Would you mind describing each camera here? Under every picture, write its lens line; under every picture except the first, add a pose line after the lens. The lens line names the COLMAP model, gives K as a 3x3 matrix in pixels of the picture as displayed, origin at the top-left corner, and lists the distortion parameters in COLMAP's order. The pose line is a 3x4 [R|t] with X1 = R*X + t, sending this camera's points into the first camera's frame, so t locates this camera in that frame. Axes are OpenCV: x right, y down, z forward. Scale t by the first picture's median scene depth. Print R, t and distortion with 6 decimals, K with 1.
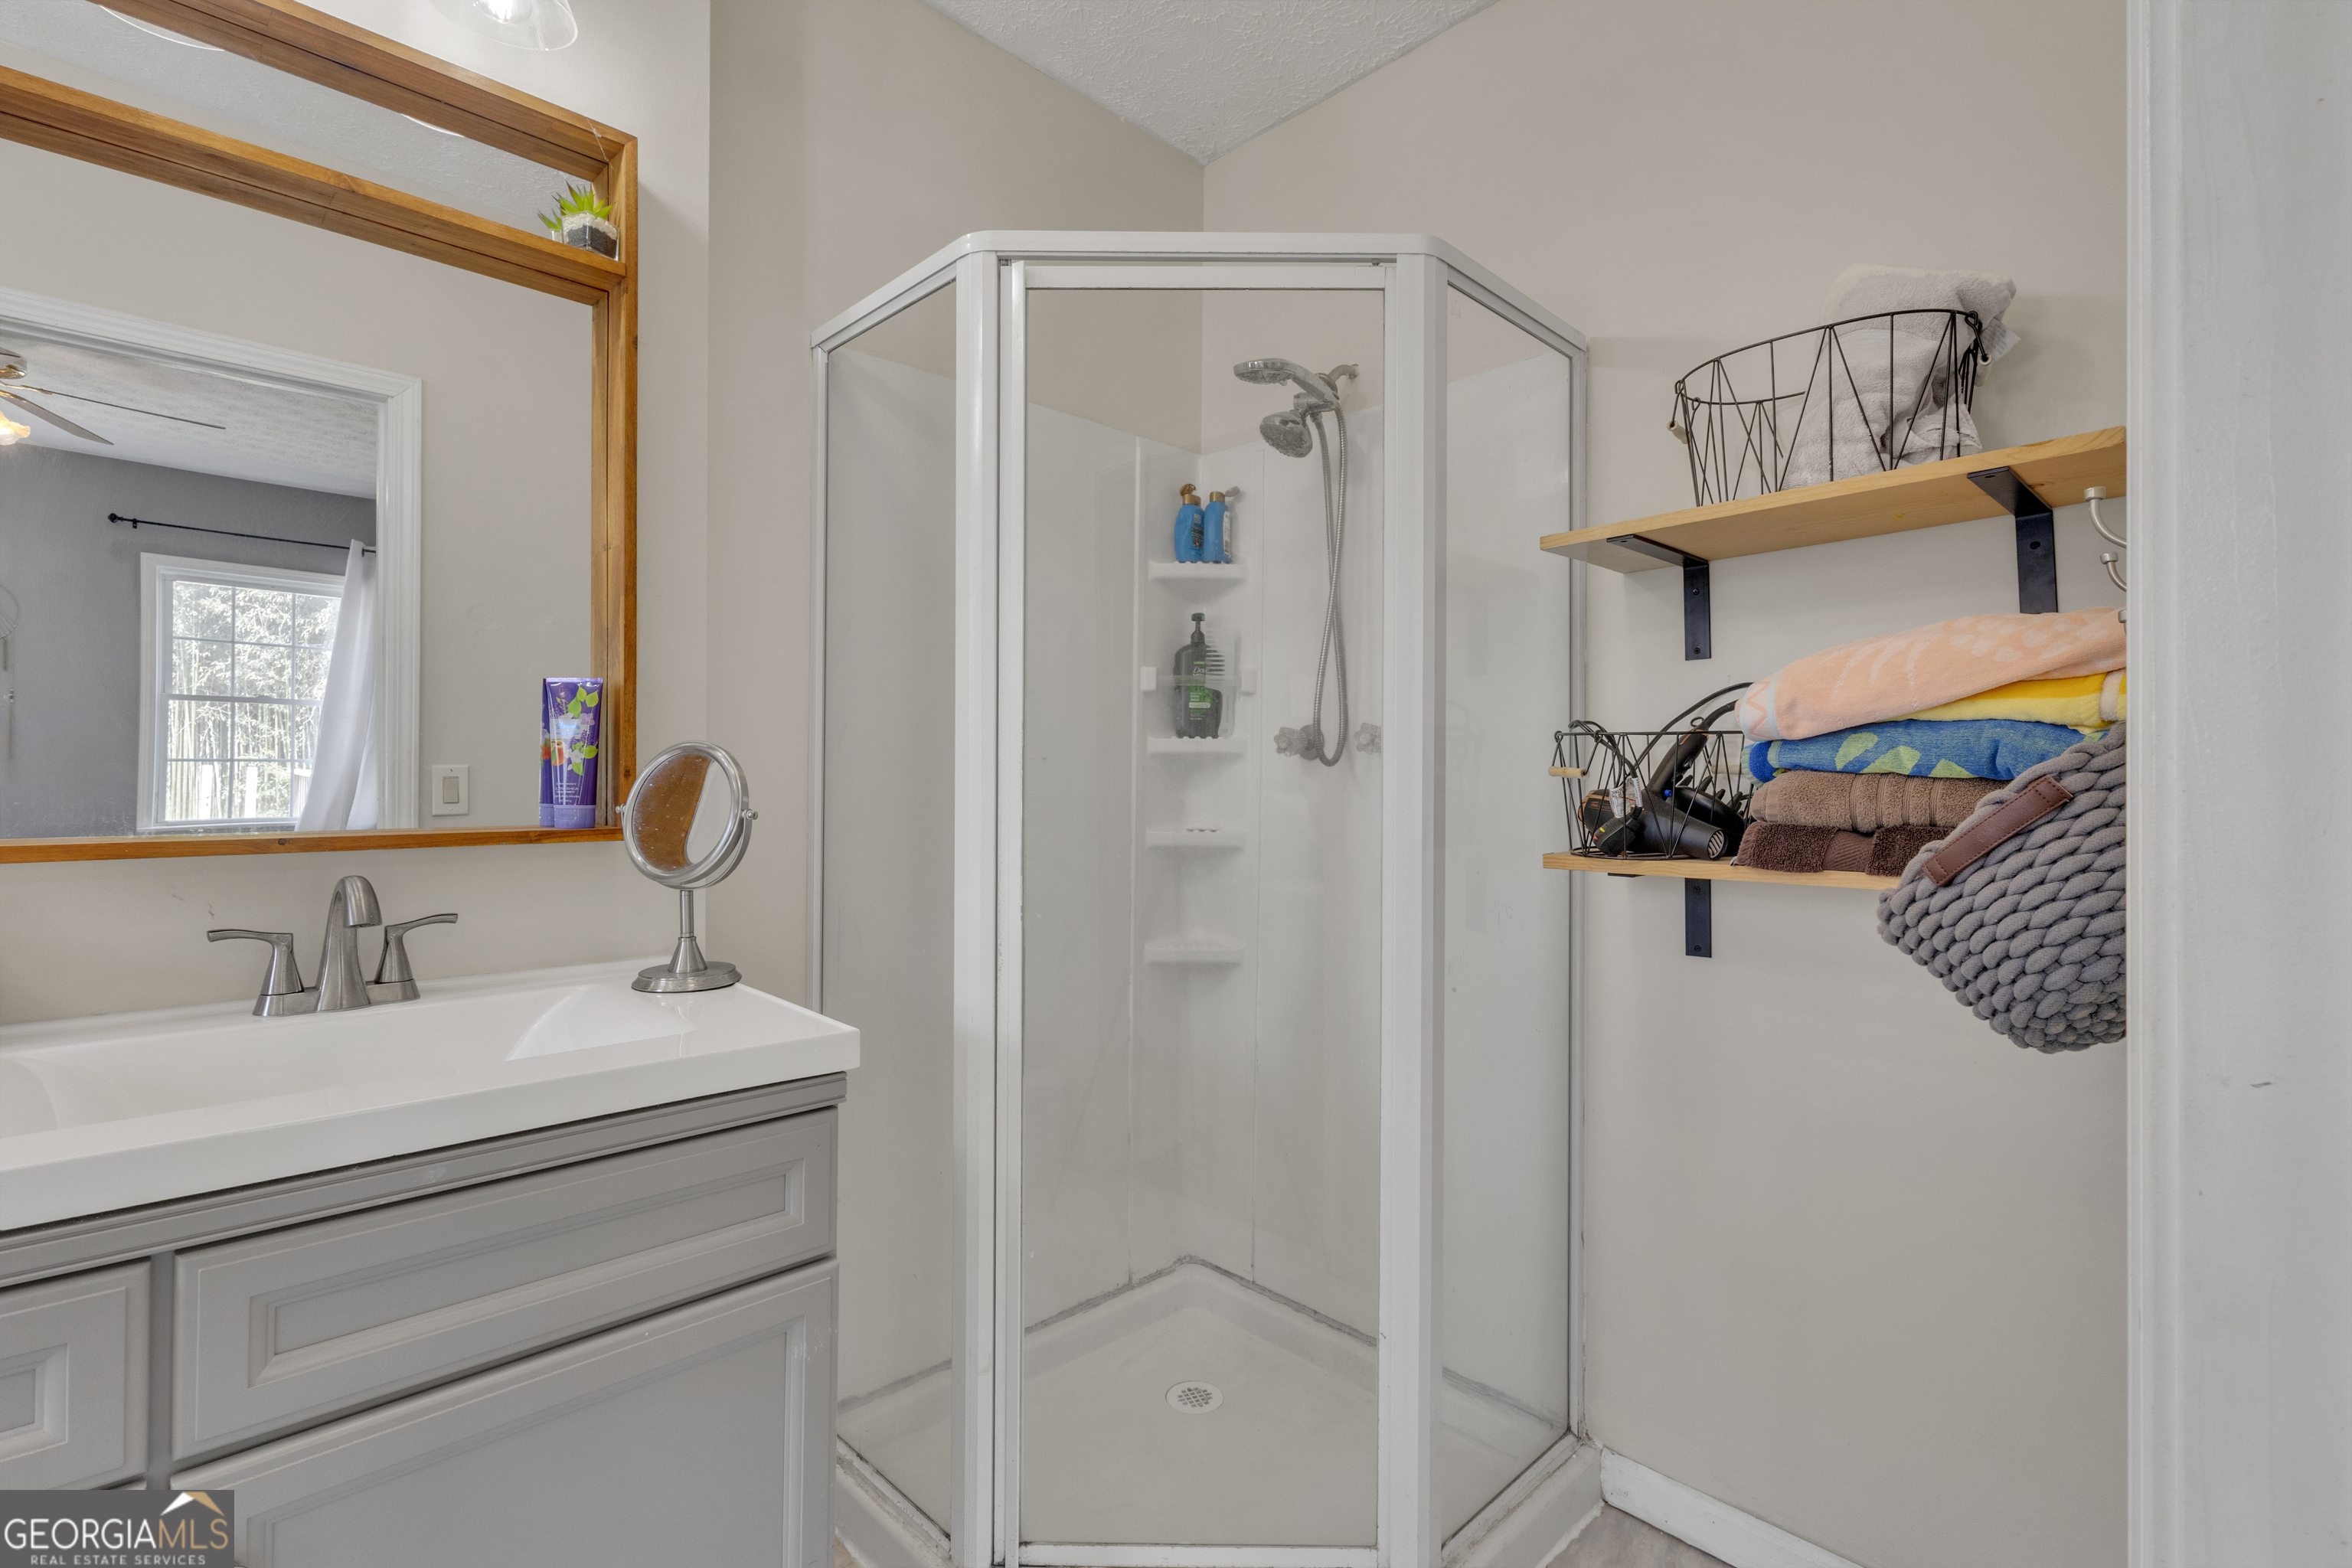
lens RADIAL K [[1076.8, 0, 1169.5], [0, 1076.8, 774.7], [0, 0, 1]] dist [0.004321, -0.000187]
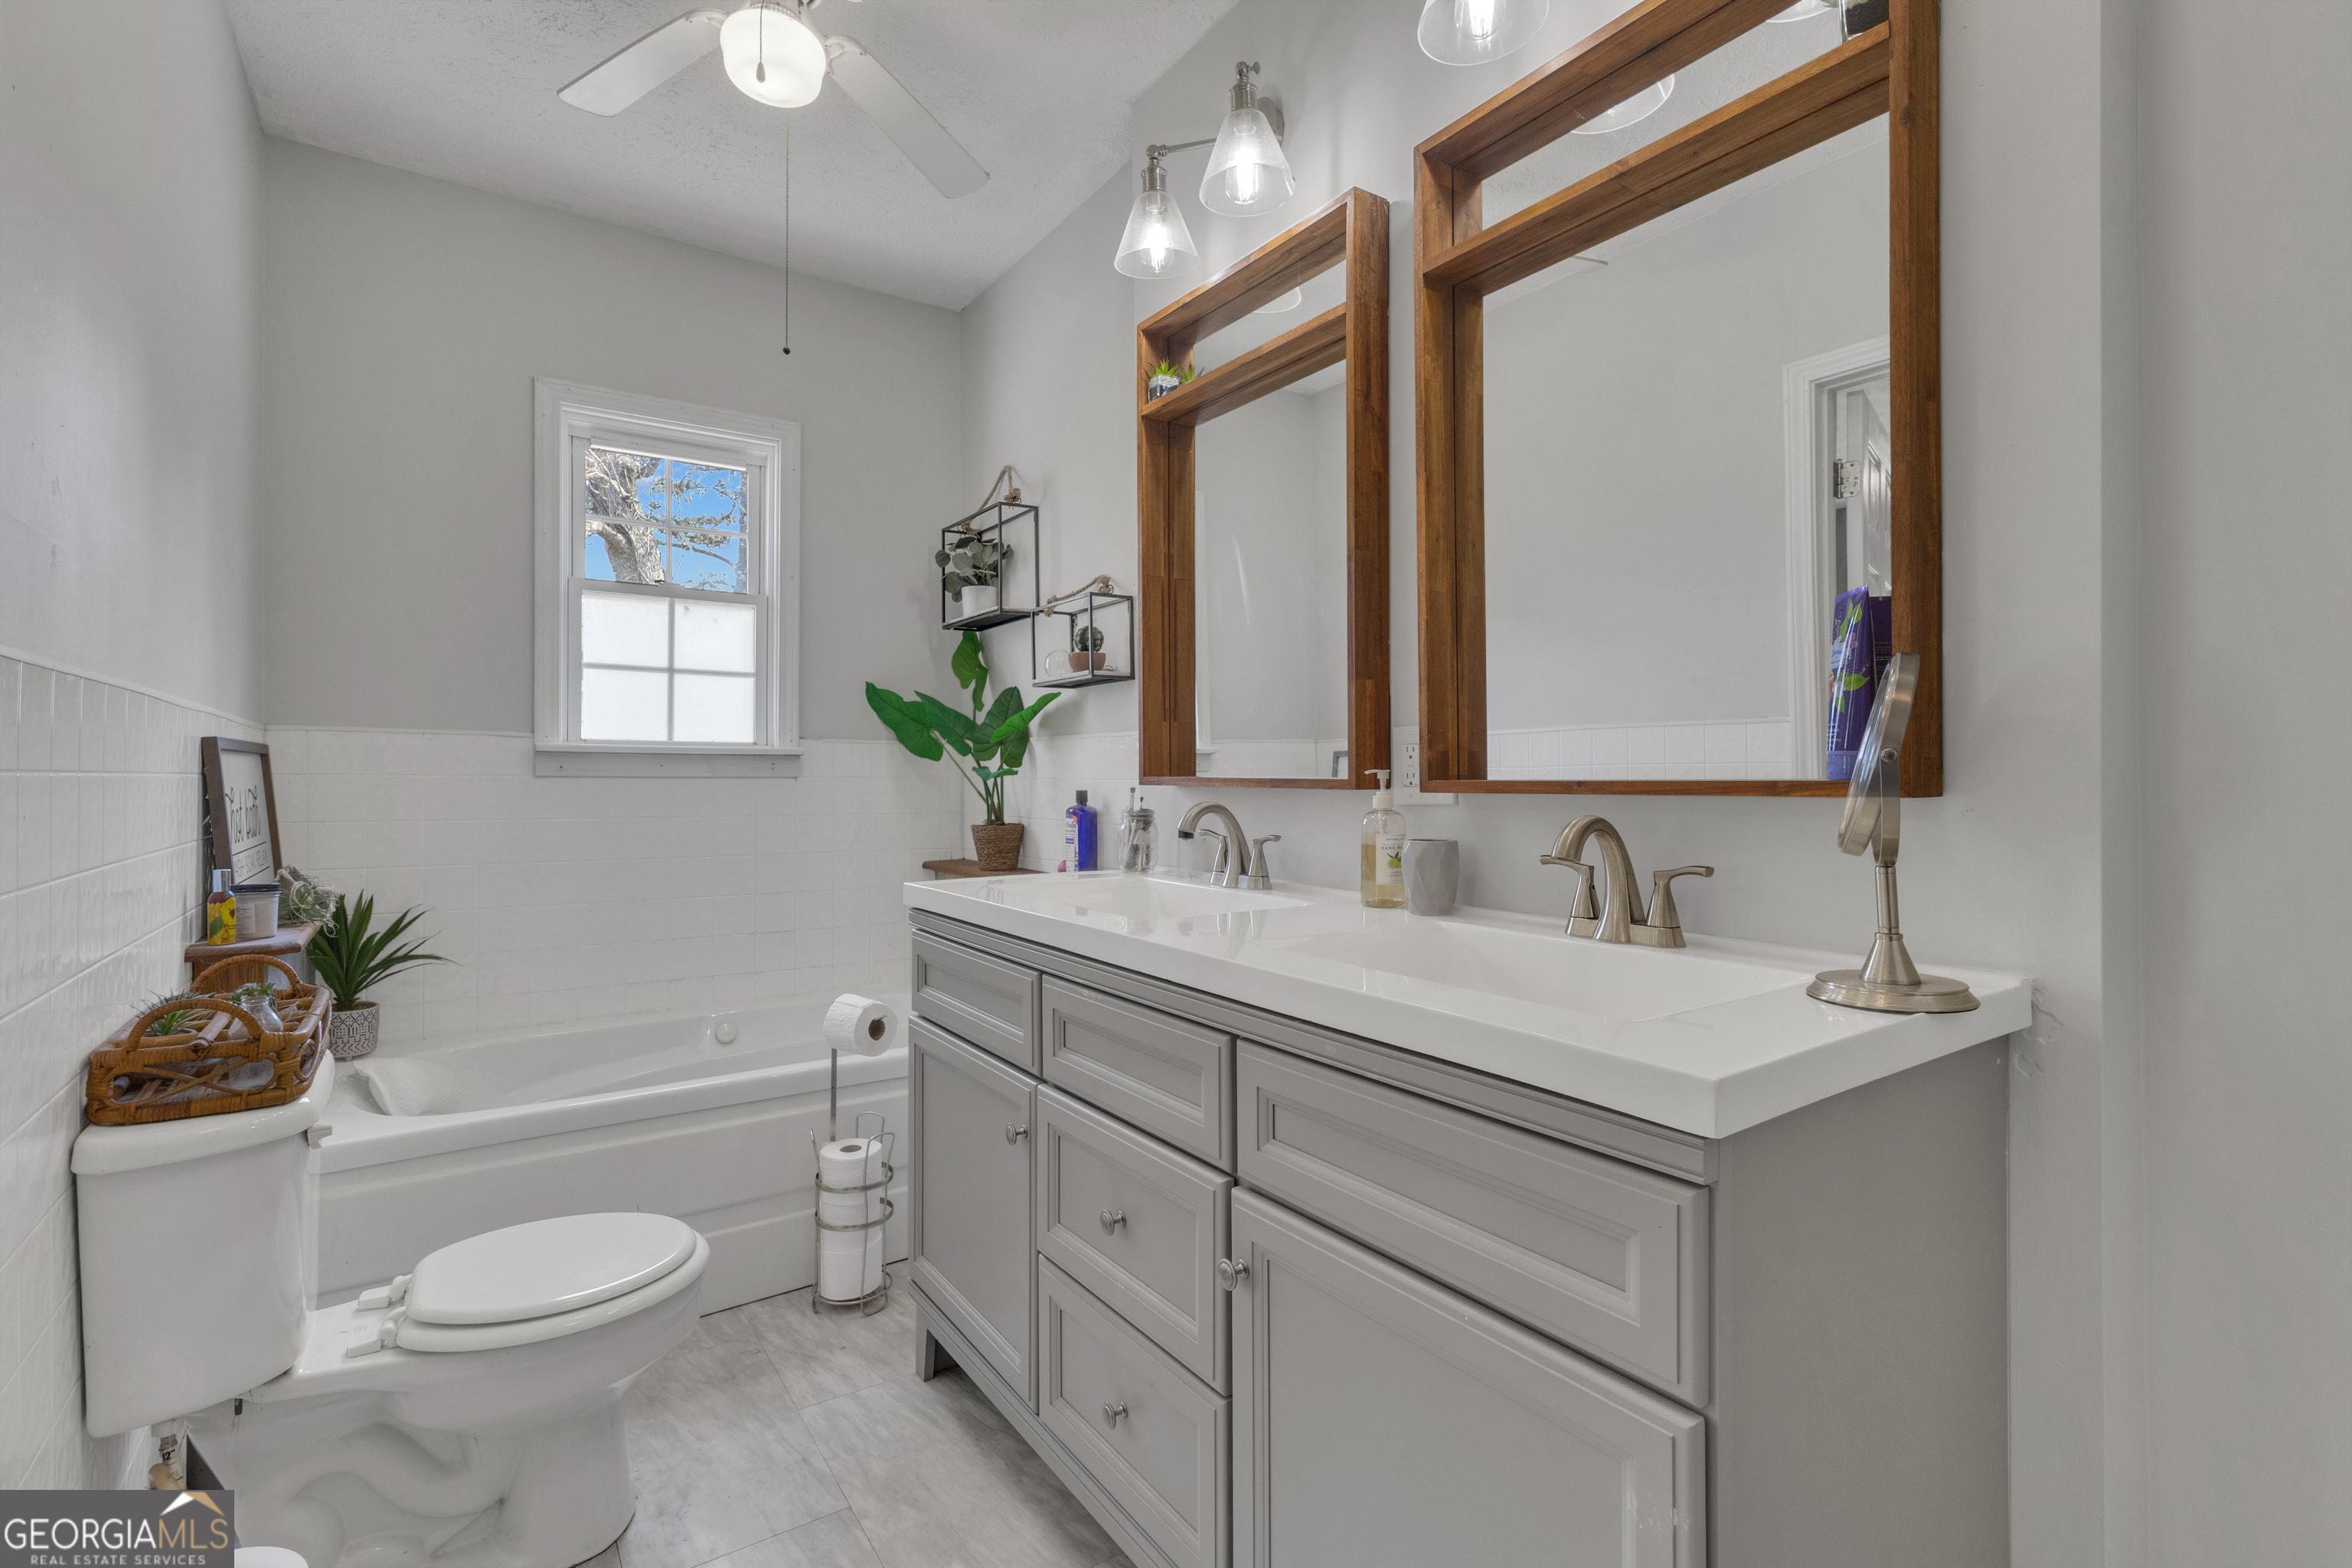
lens RADIAL K [[1076.8, 0, 1172.0], [0, 1076.8, 784.1], [0, 0, 1]] dist [0.004321, -0.000187]
pose [[-0.170408, 0.004622, -0.985363, 0.351399], [0.007350, 0.999967, 0.003419, 0.050296], [0.985346, -0.006660, -0.170437, 0.712429]]
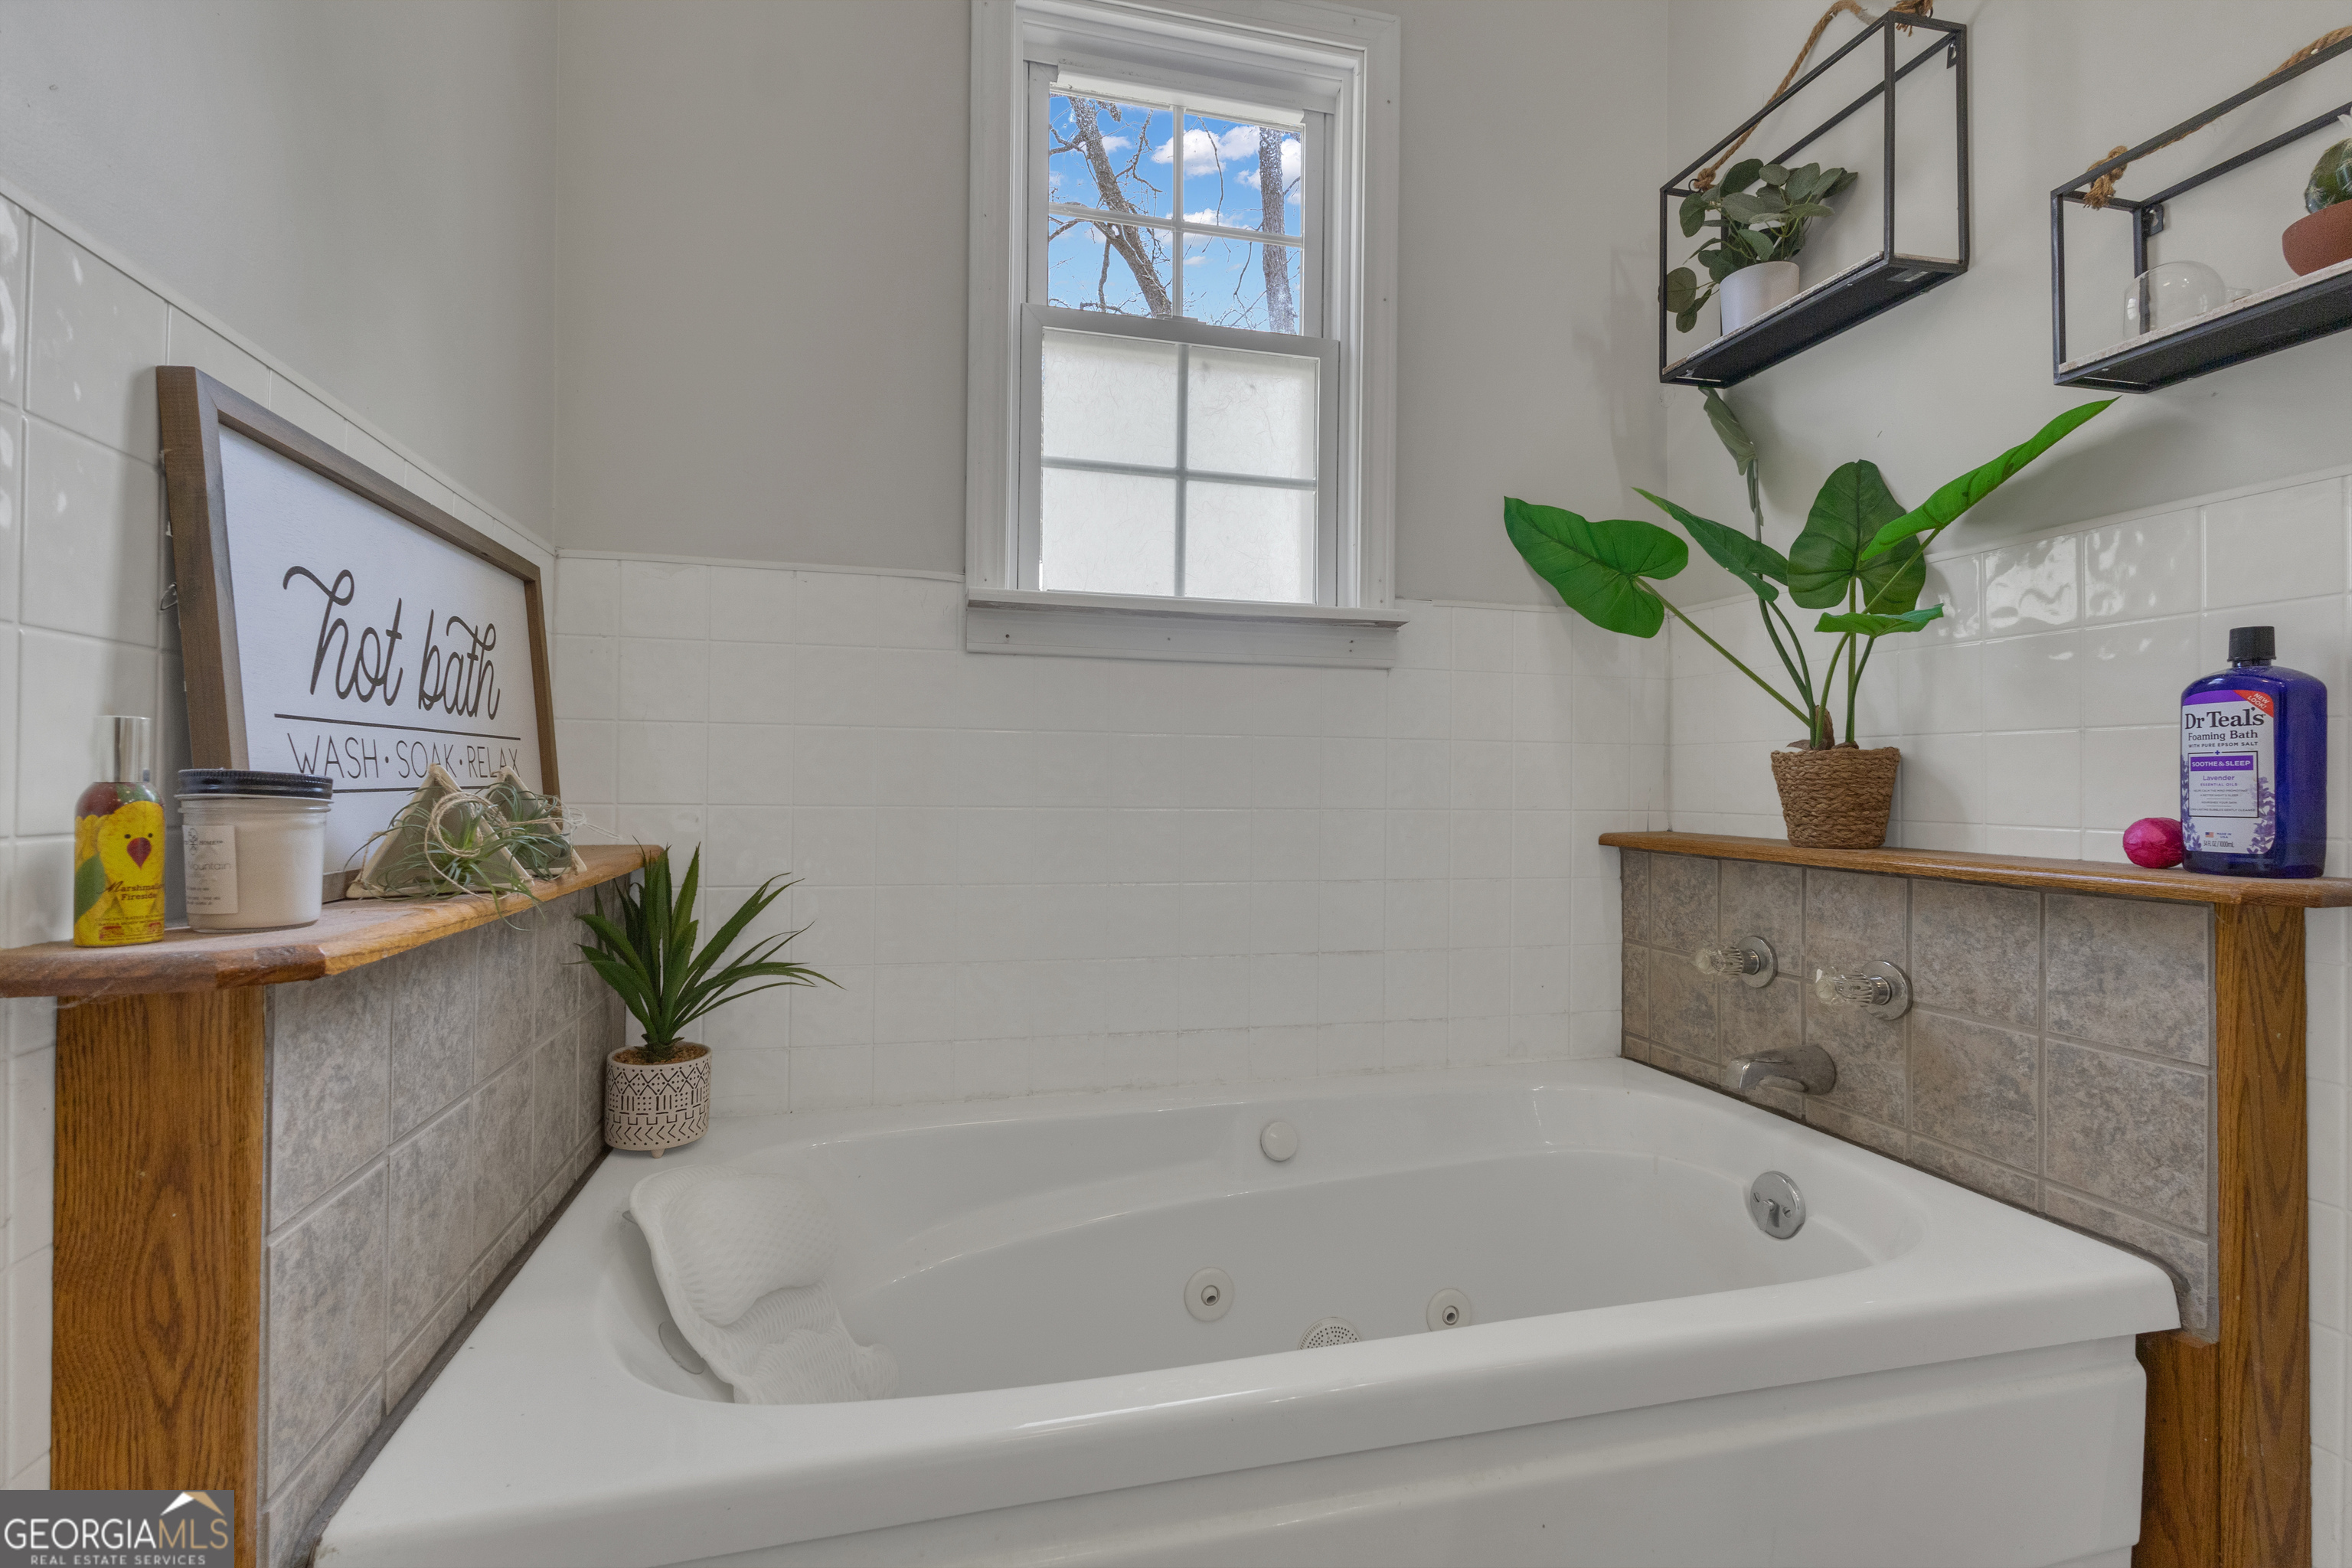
lens RADIAL K [[1076.8, 0, 1175.4], [0, 1076.8, 781.8], [0, 0, 1]] dist [0.004321, -0.000187]
pose [[-0.495765, -0.007216, -0.868427, 0.063174], [-0.000639, 0.999968, -0.007945, 0.090373], [0.868456, -0.003384, -0.495754, 0.470212]]
